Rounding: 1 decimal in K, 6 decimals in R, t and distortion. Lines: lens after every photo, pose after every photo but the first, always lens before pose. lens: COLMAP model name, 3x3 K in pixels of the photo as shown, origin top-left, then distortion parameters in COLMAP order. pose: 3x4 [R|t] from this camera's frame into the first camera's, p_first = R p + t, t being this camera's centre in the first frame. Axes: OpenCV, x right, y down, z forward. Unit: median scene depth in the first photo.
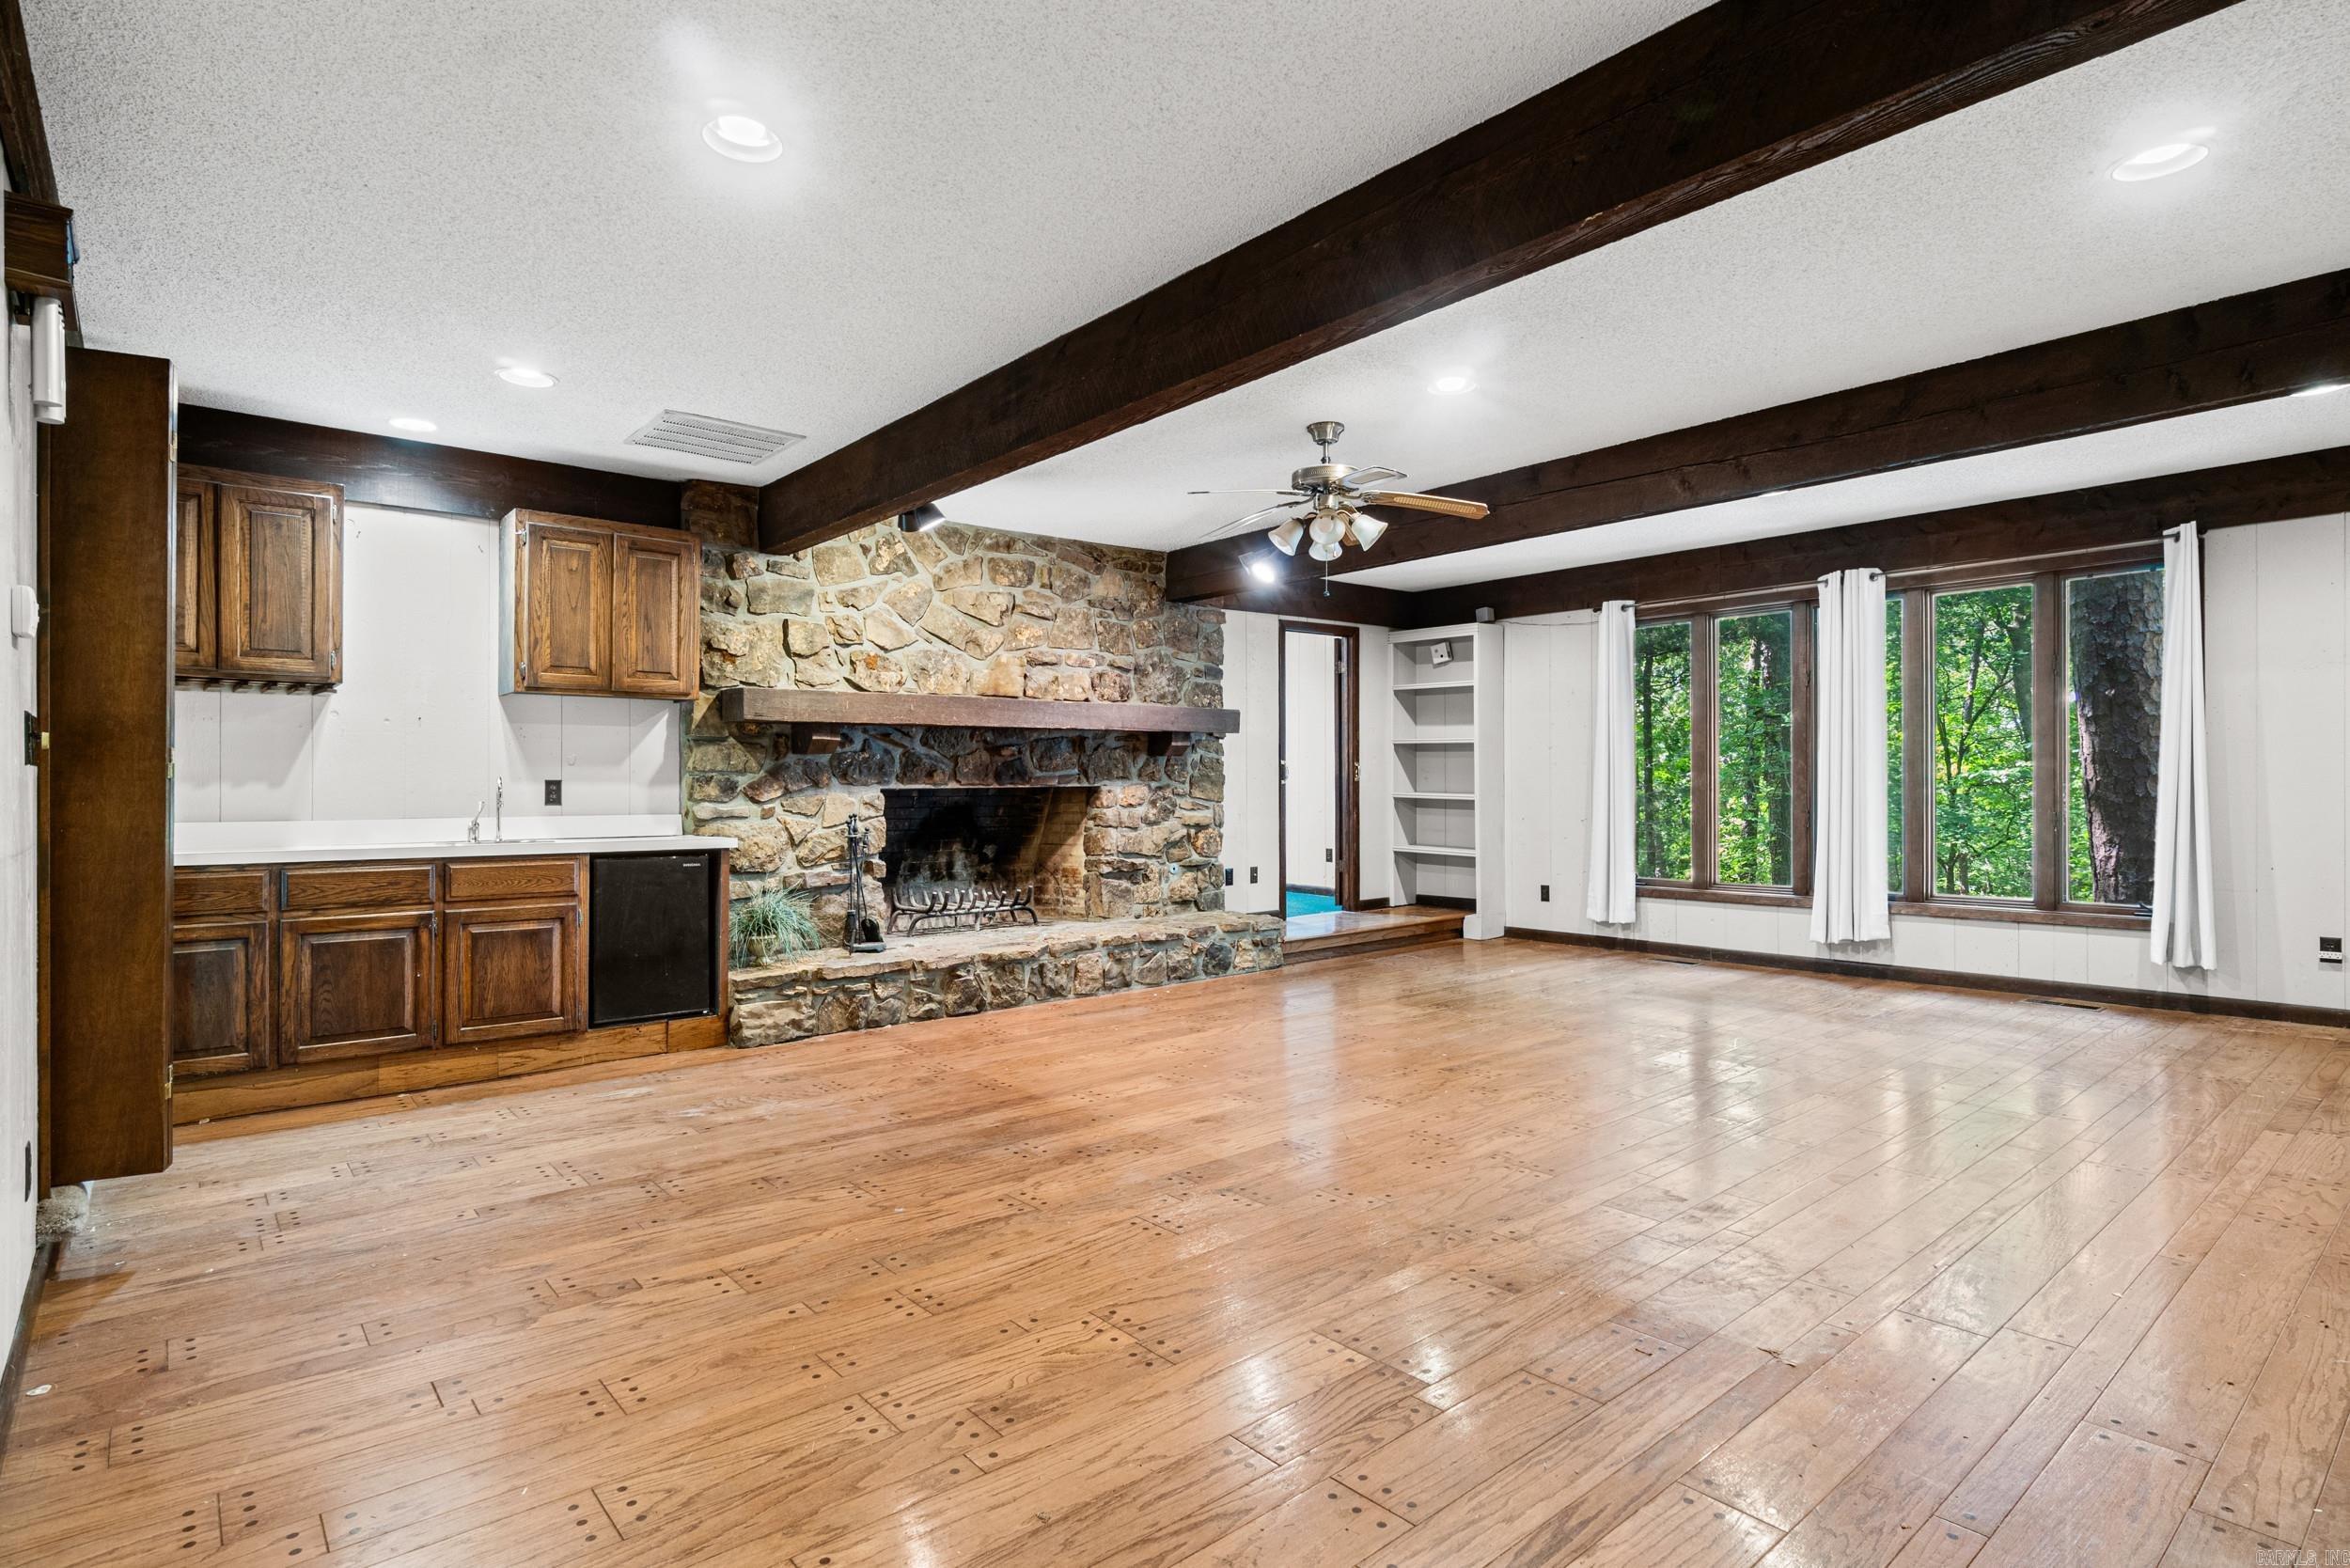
lens RADIAL K [[1192.3, 0, 1158.3], [0, 1192.3, 772.9], [0, 0, 1]] dist [-0.002884, 0.000599]
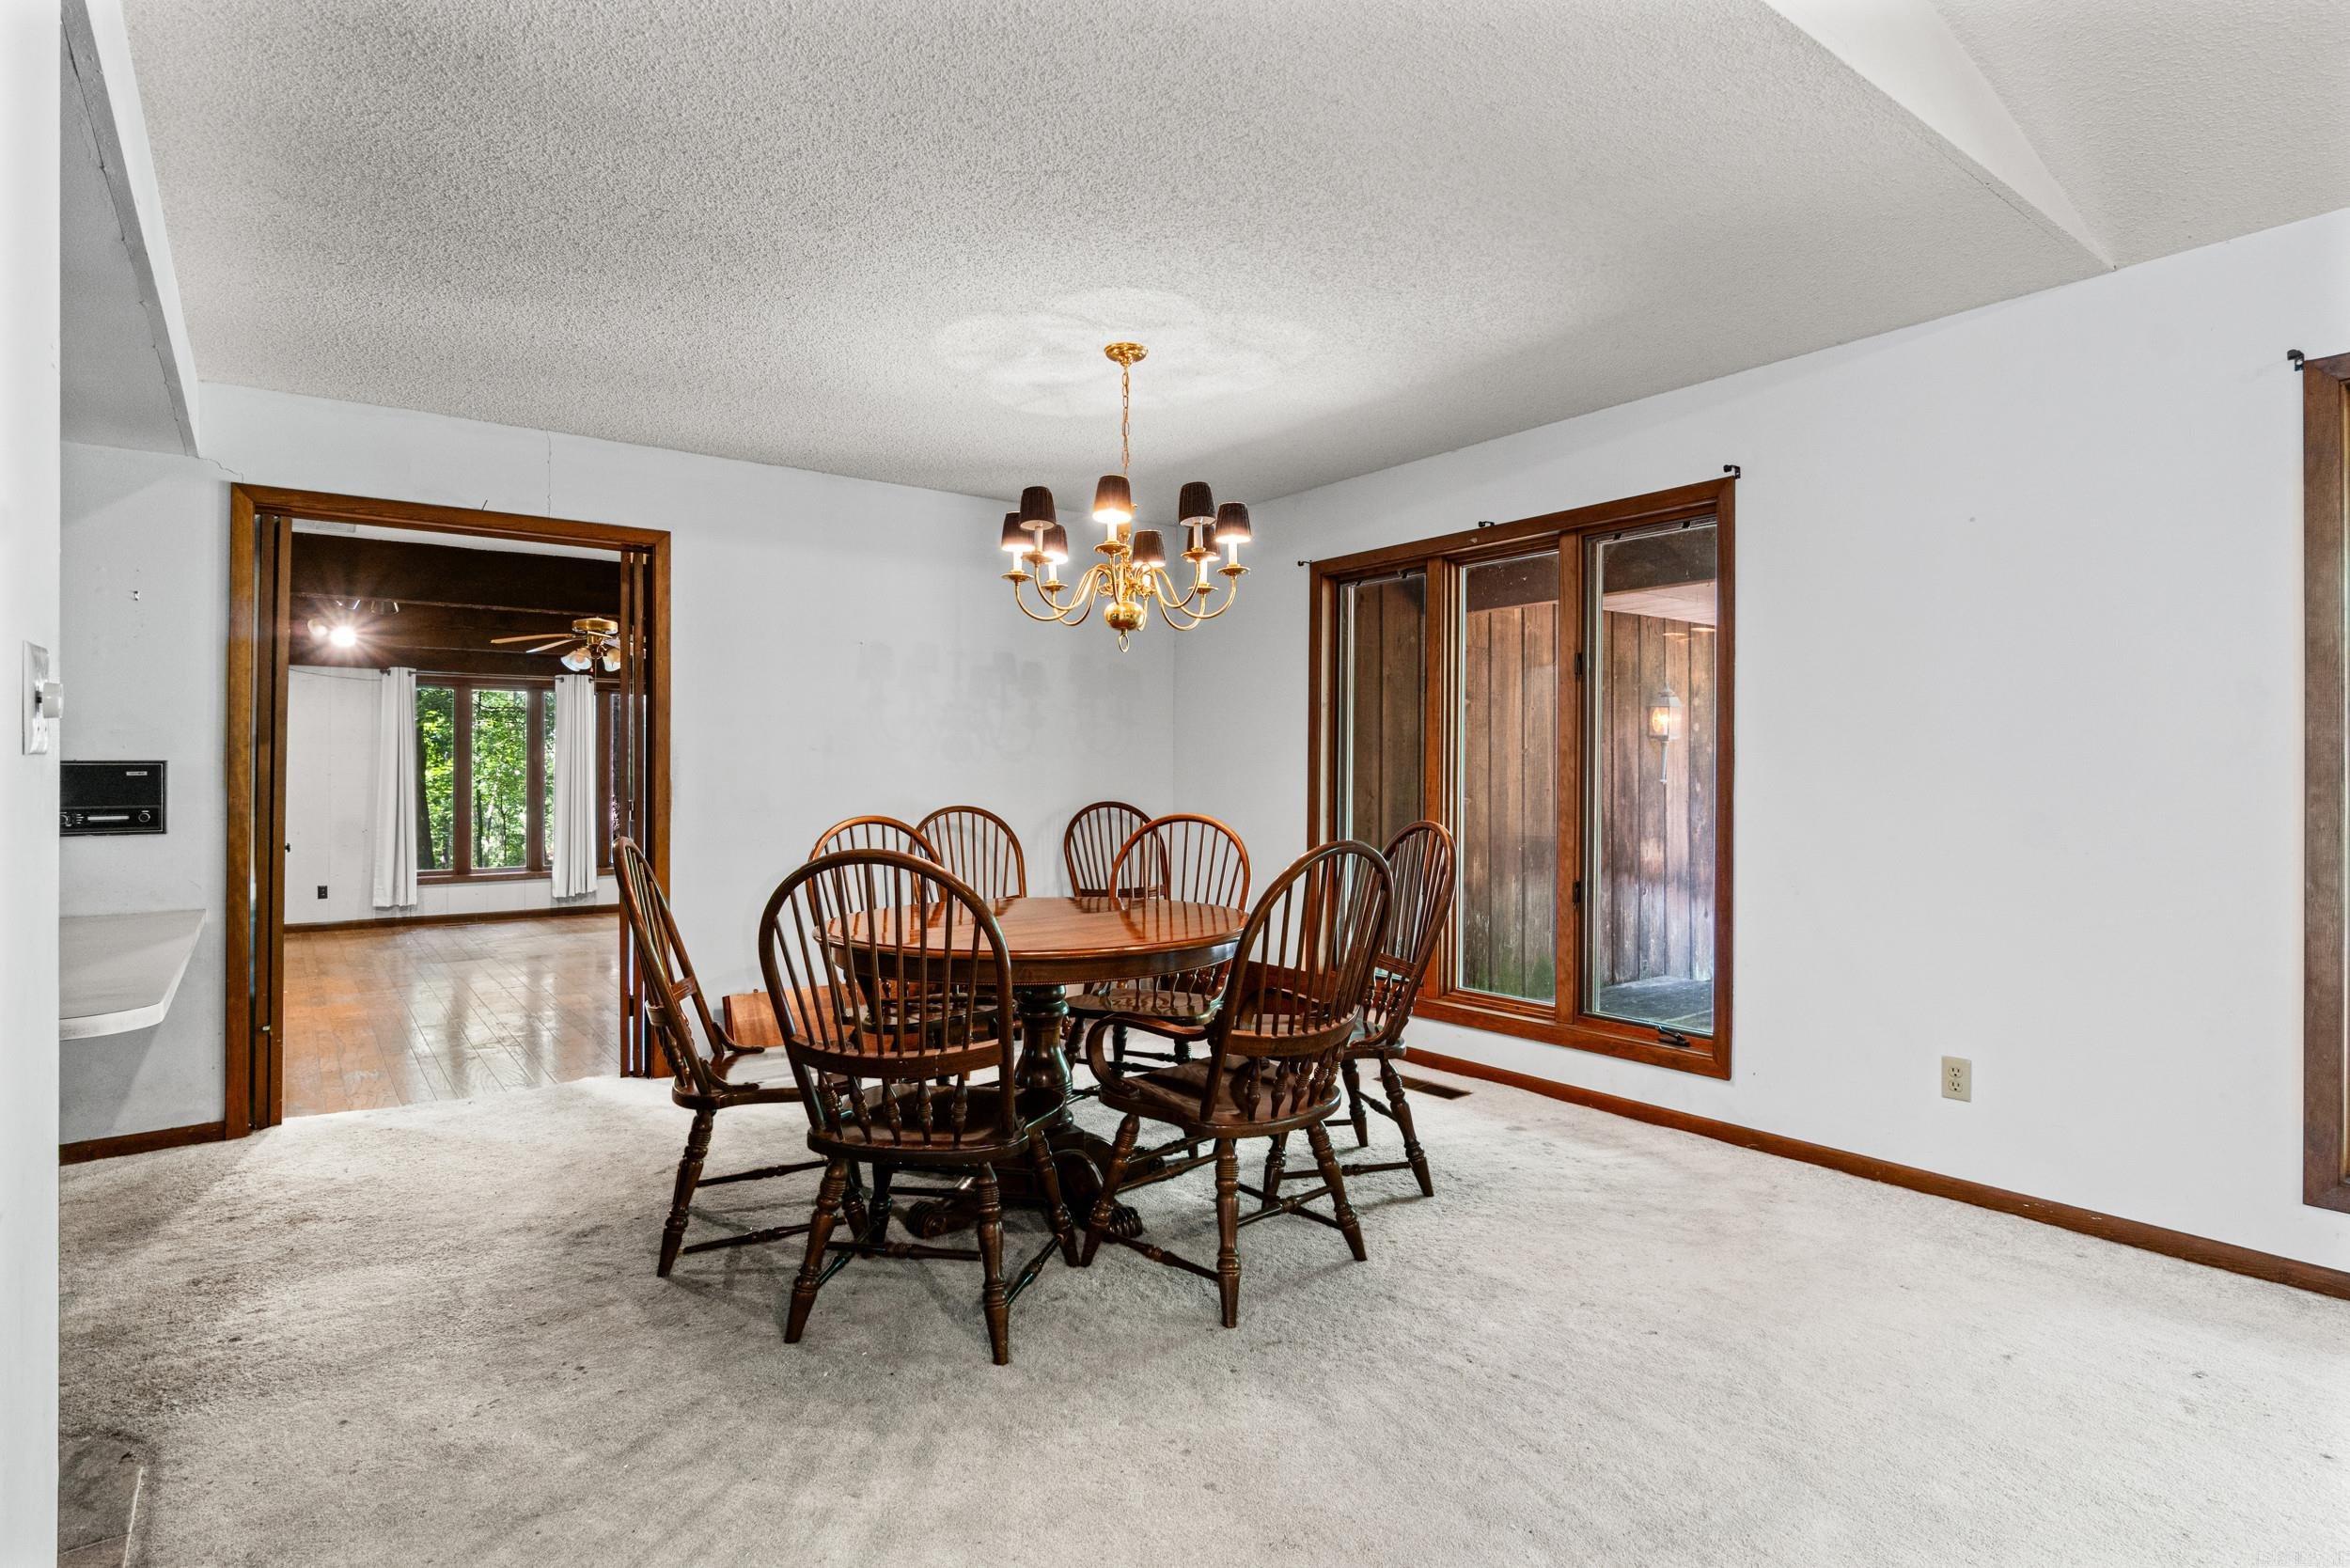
lens RADIAL K [[1192.3, 0, 1158.3], [0, 1192.3, 772.9], [0, 0, 1]] dist [-0.002884, 0.000599]
pose [[0.060741, 0.005437, 0.998139, -1.500133], [-0.007609, 0.999959, -0.004983, -0.040909], [-0.998125, -0.007293, 0.060780, 0.103551]]
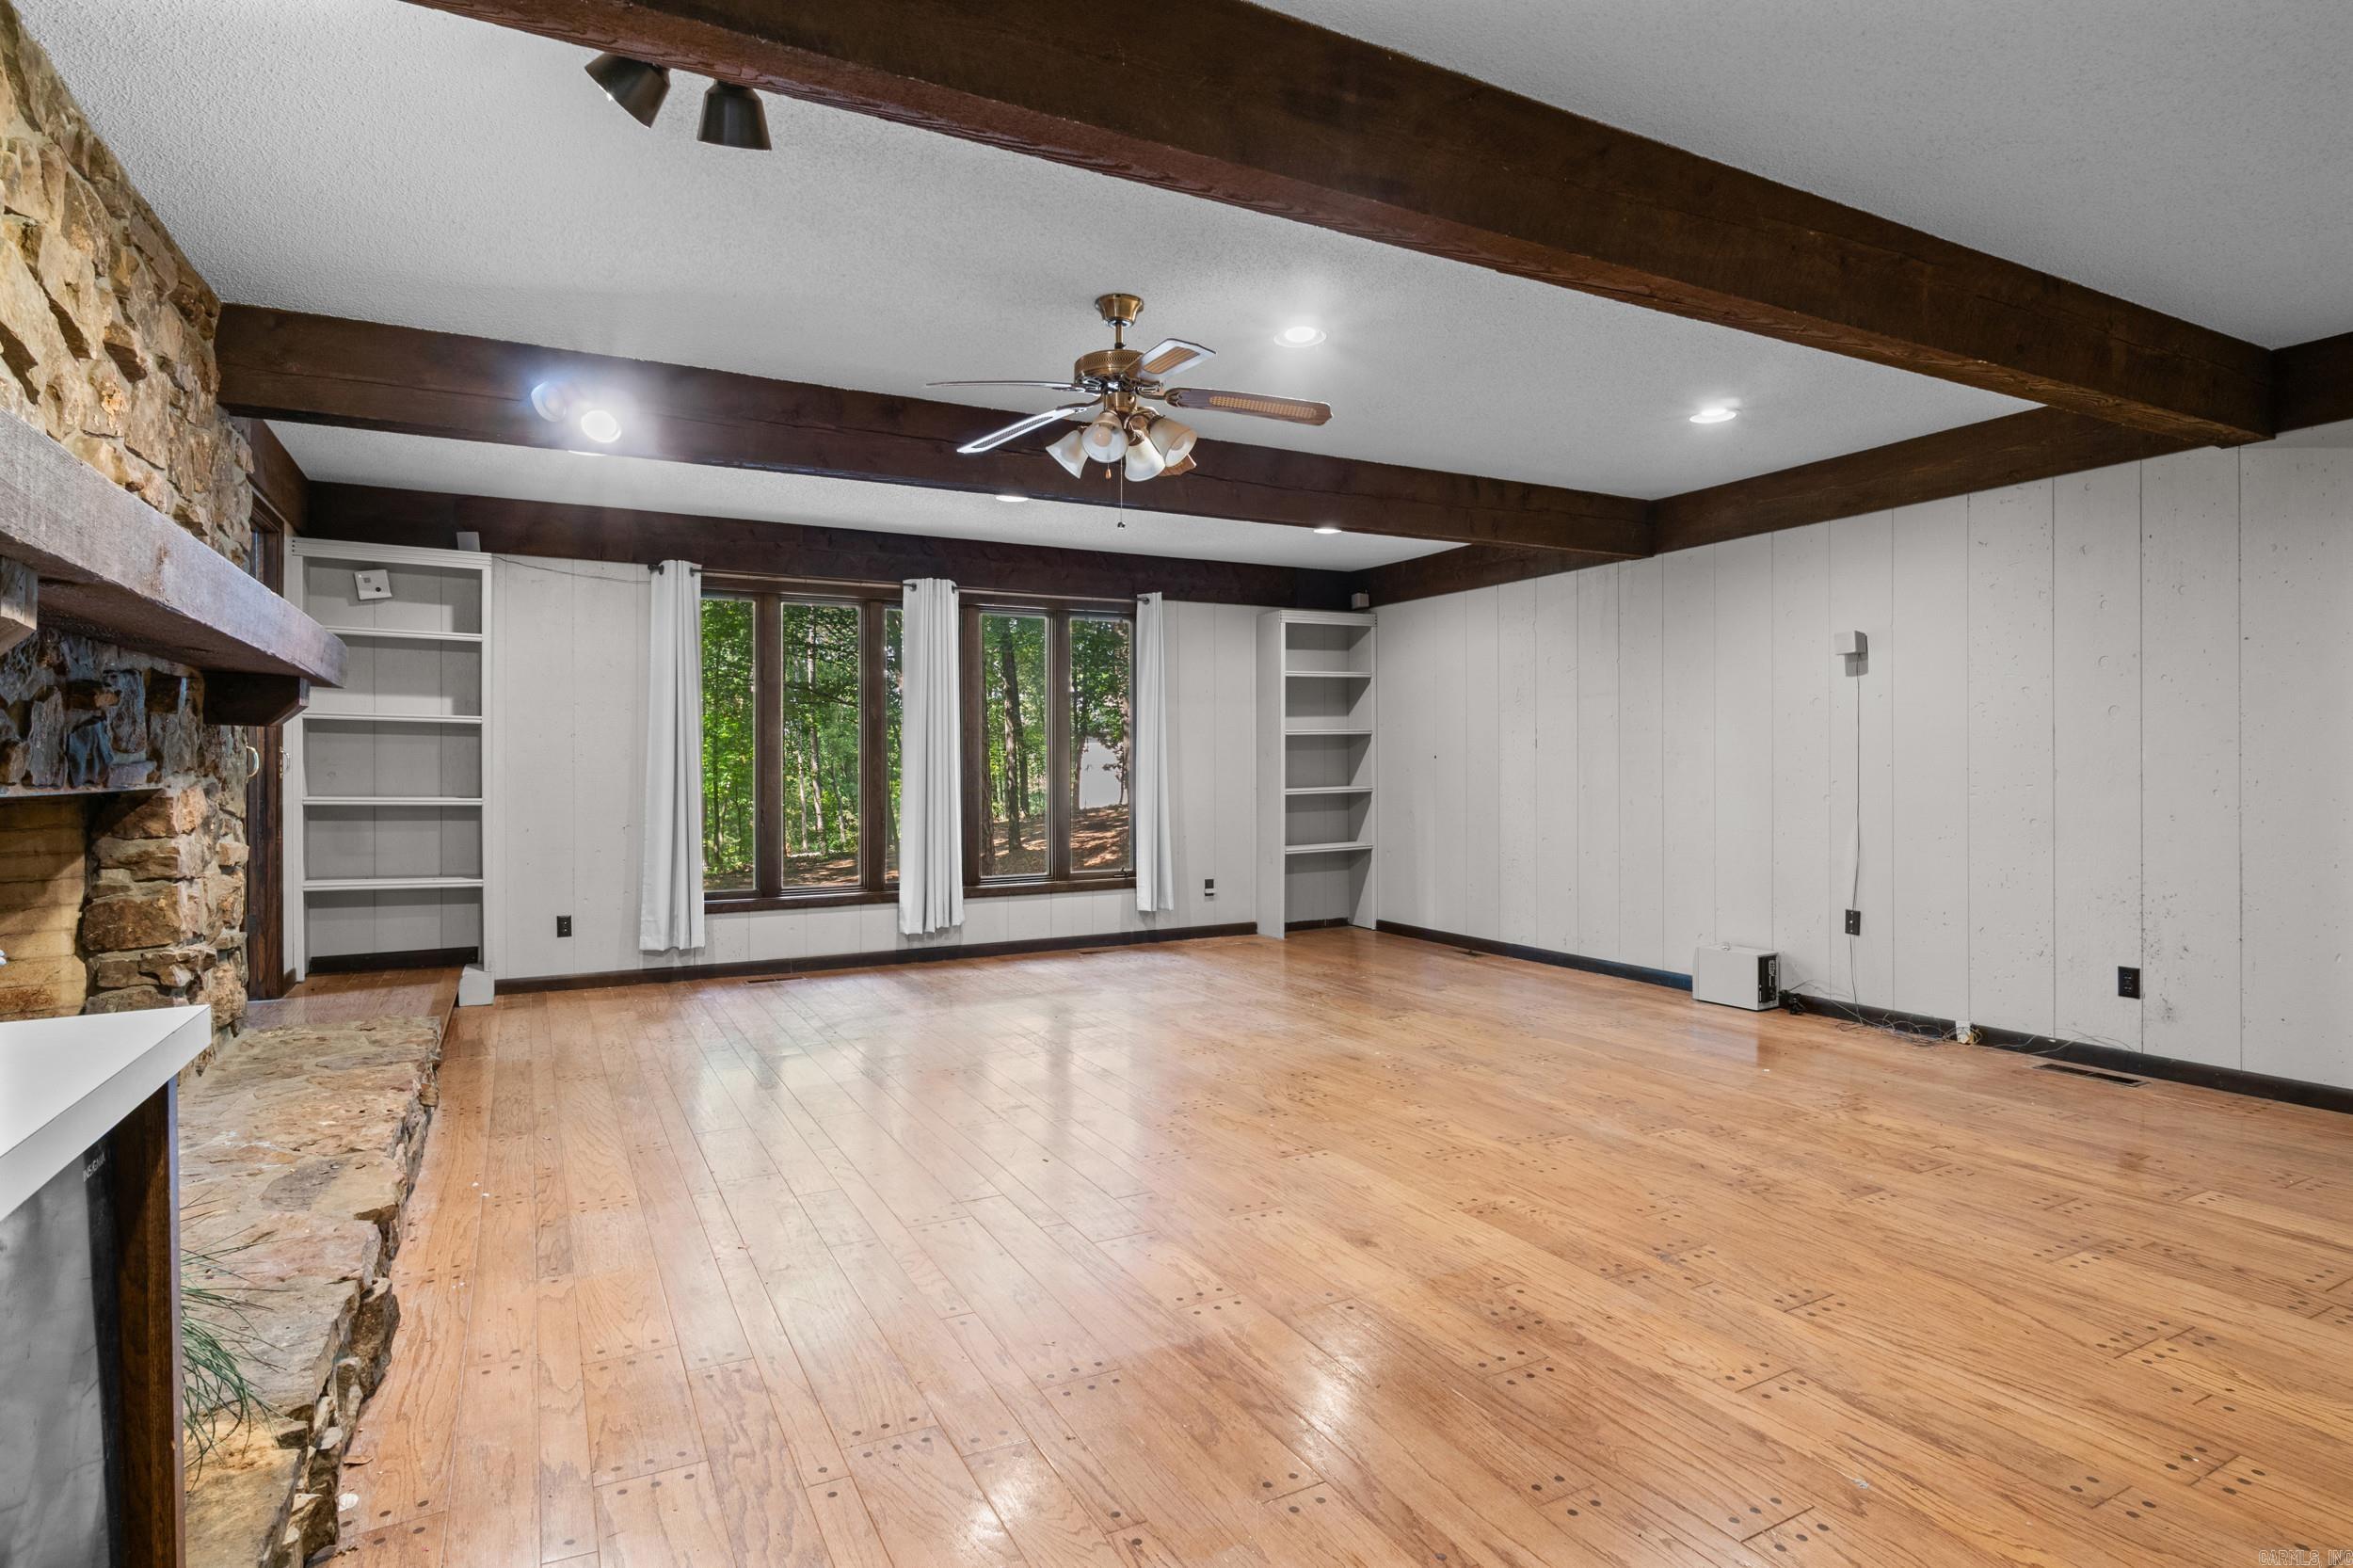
lens RADIAL K [[1193.8, 0, 1159.8], [0, 1193.8, 772.9], [0, 0, 1]] dist [-0.002884, 0.000599]
pose [[0.212986, 0.004455, 0.977045, -0.590524], [-0.003617, 0.999986, -0.003771, 0.008244], [-0.977049, -0.002731, 0.212999, 0.817627]]
